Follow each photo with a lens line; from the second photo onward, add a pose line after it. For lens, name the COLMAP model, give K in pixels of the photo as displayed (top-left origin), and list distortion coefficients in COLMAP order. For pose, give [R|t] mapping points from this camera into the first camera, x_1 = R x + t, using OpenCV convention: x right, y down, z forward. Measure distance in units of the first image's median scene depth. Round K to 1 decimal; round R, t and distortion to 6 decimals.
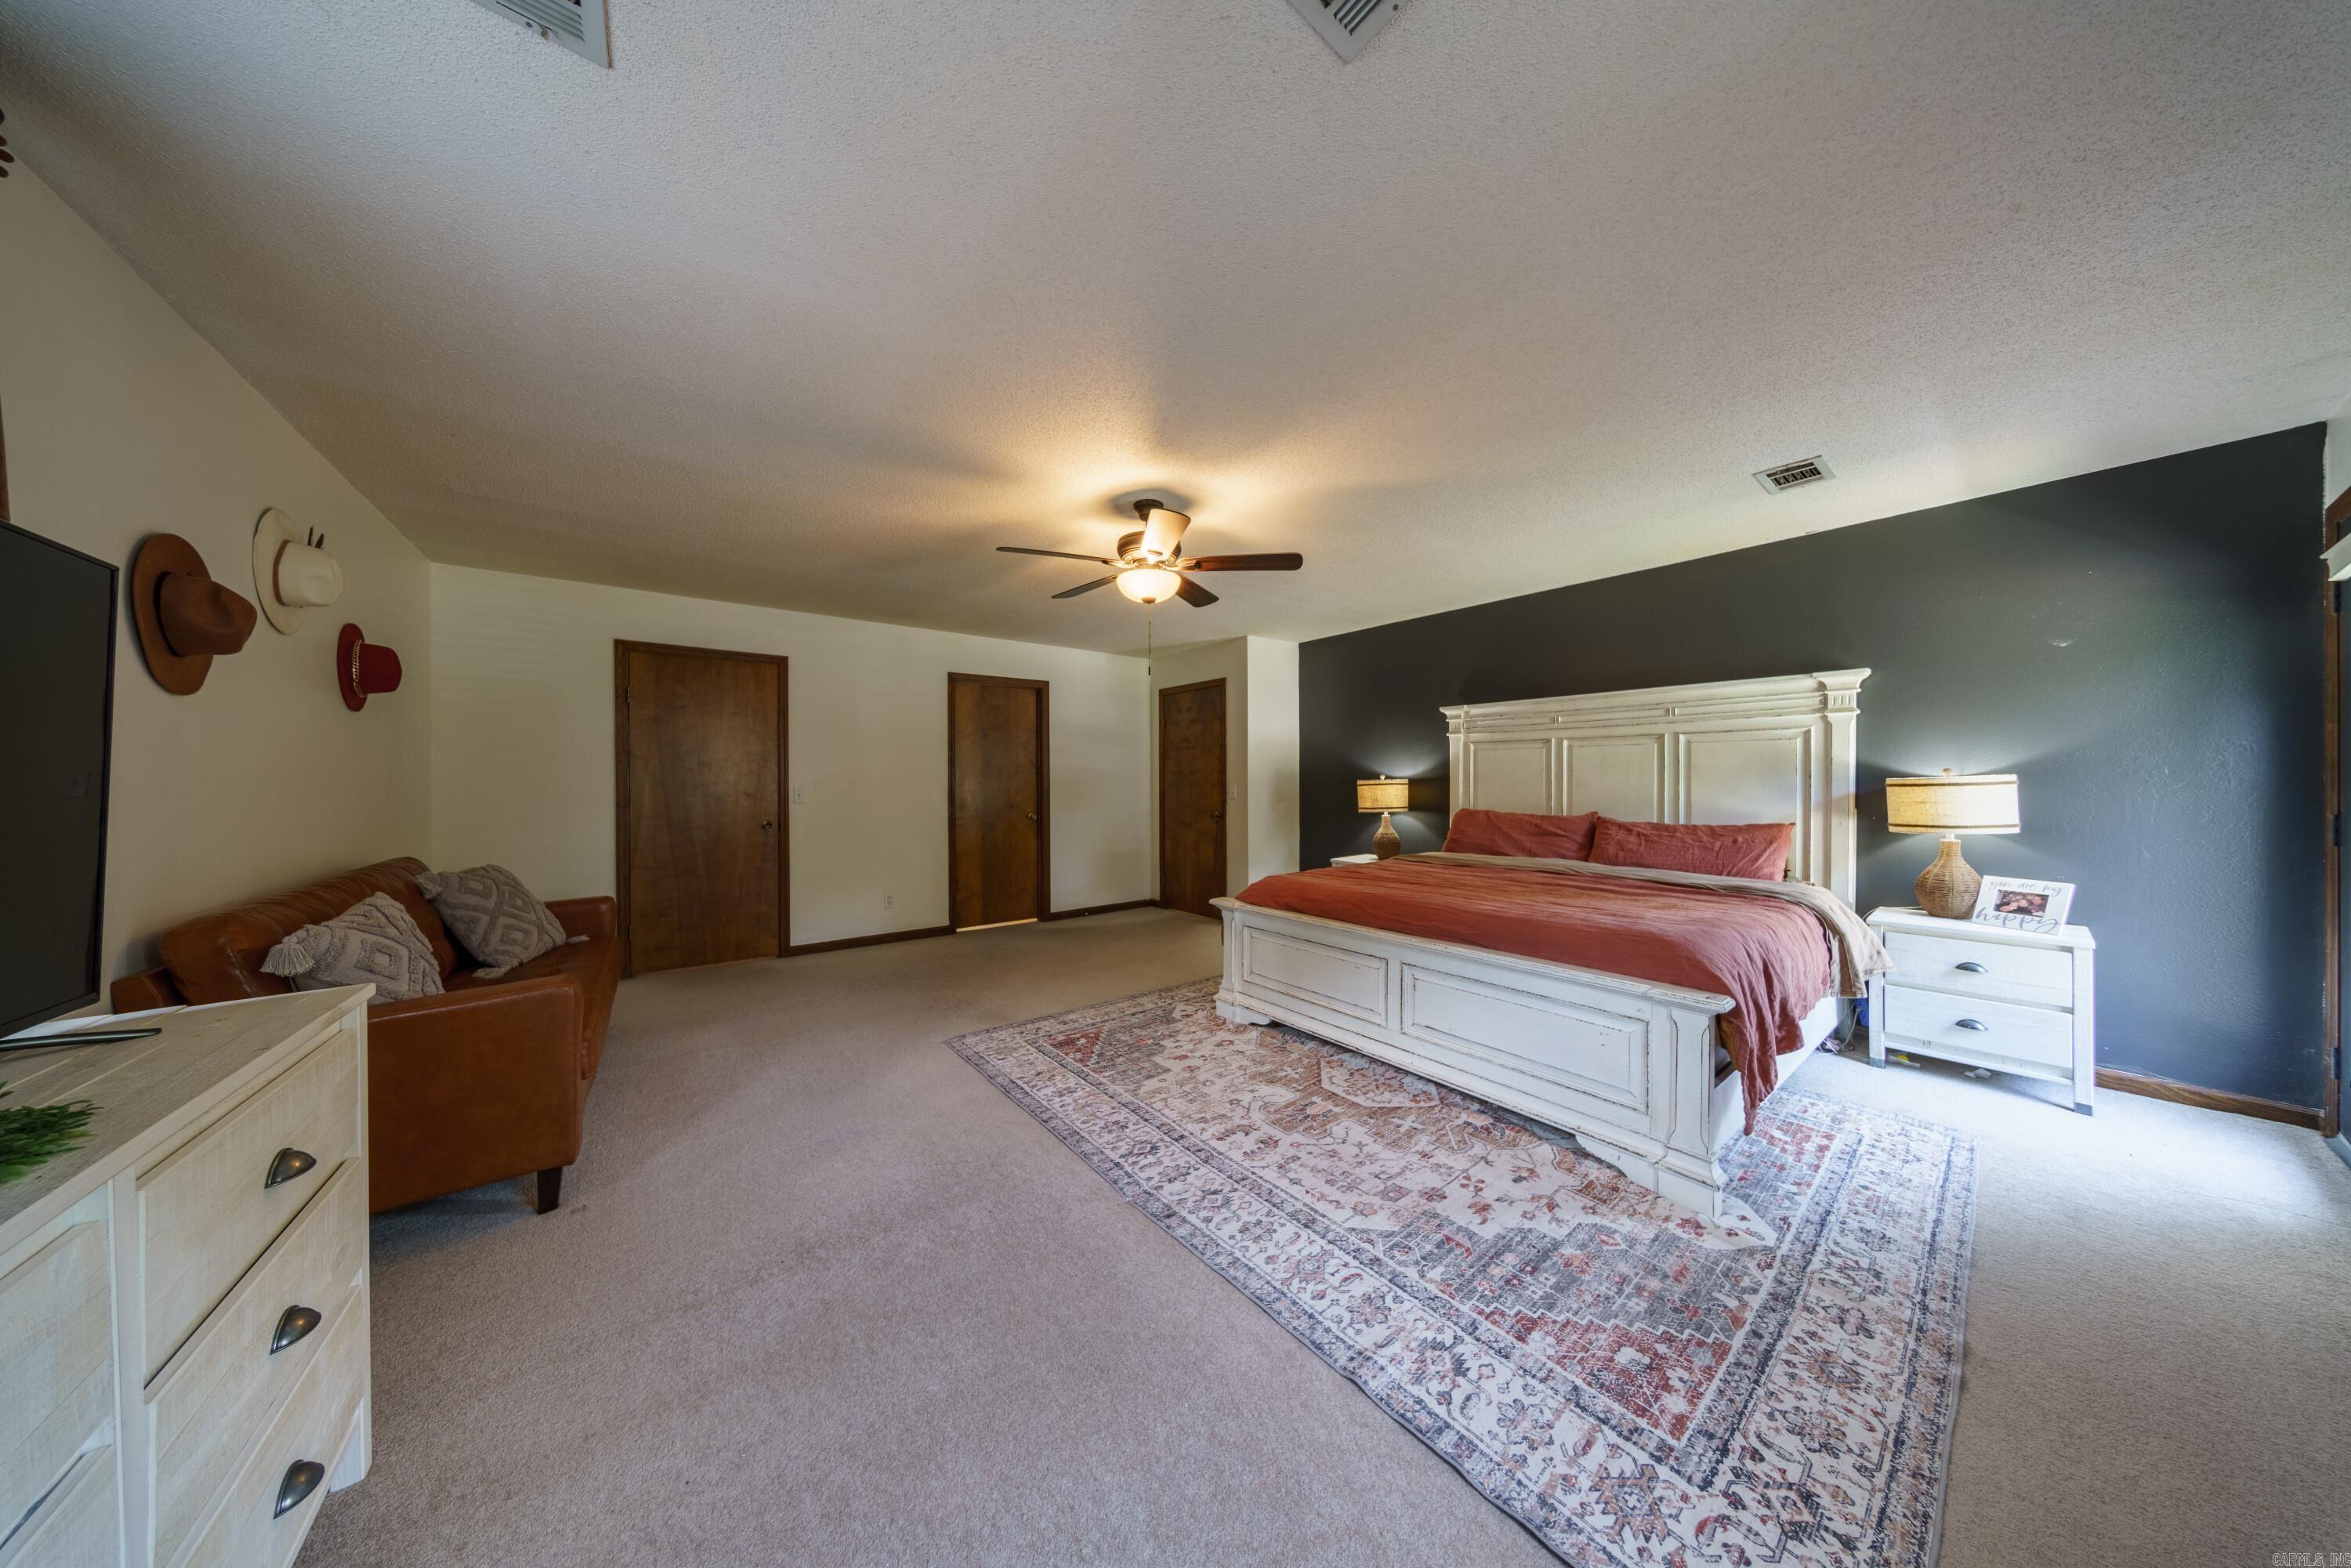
lens RADIAL K [[670.6, 0, 1172.1], [0, 670.6, 784.2], [0, 0, 1]] dist [-0.004990, 0.000157]
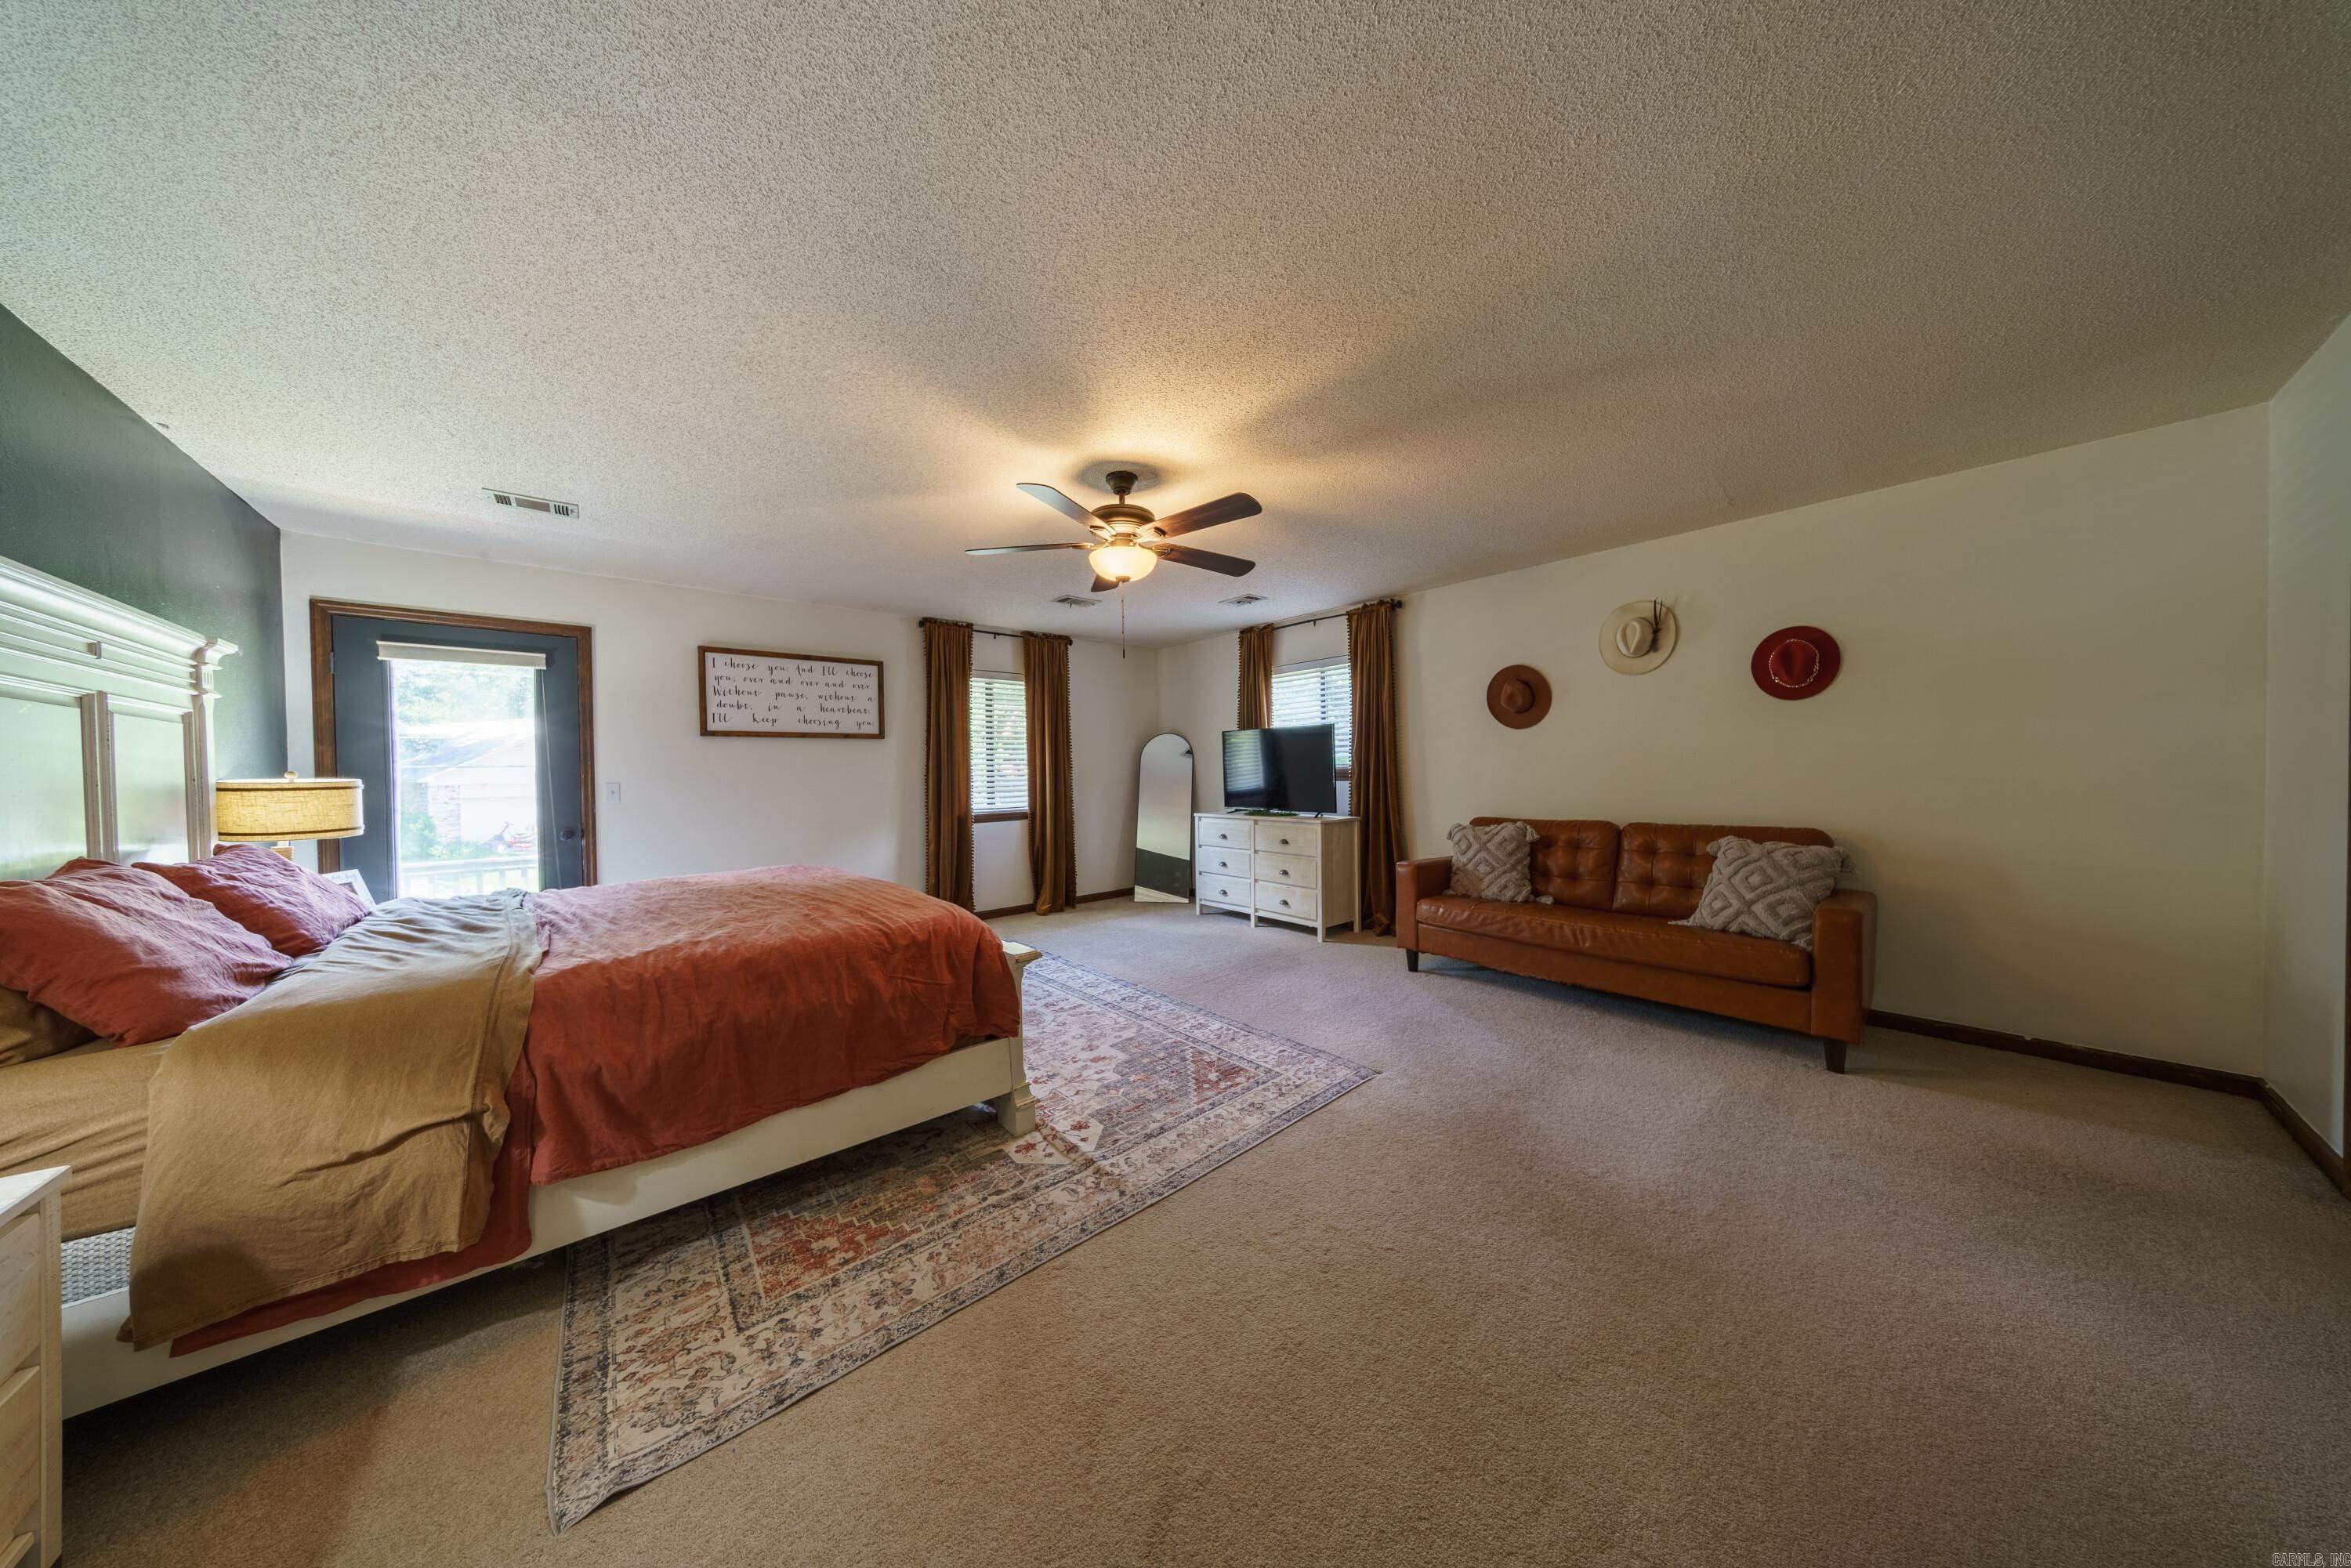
lens RADIAL K [[670.6, 0, 1172.1], [0, 670.6, 784.2], [0, 0, 1]] dist [-0.004990, 0.000157]
pose [[-0.997727, 0.024207, -0.062893, -0.043008], [0.022476, 0.999353, 0.028089, -0.011132], [0.063533, 0.026611, -0.997625, 2.039222]]
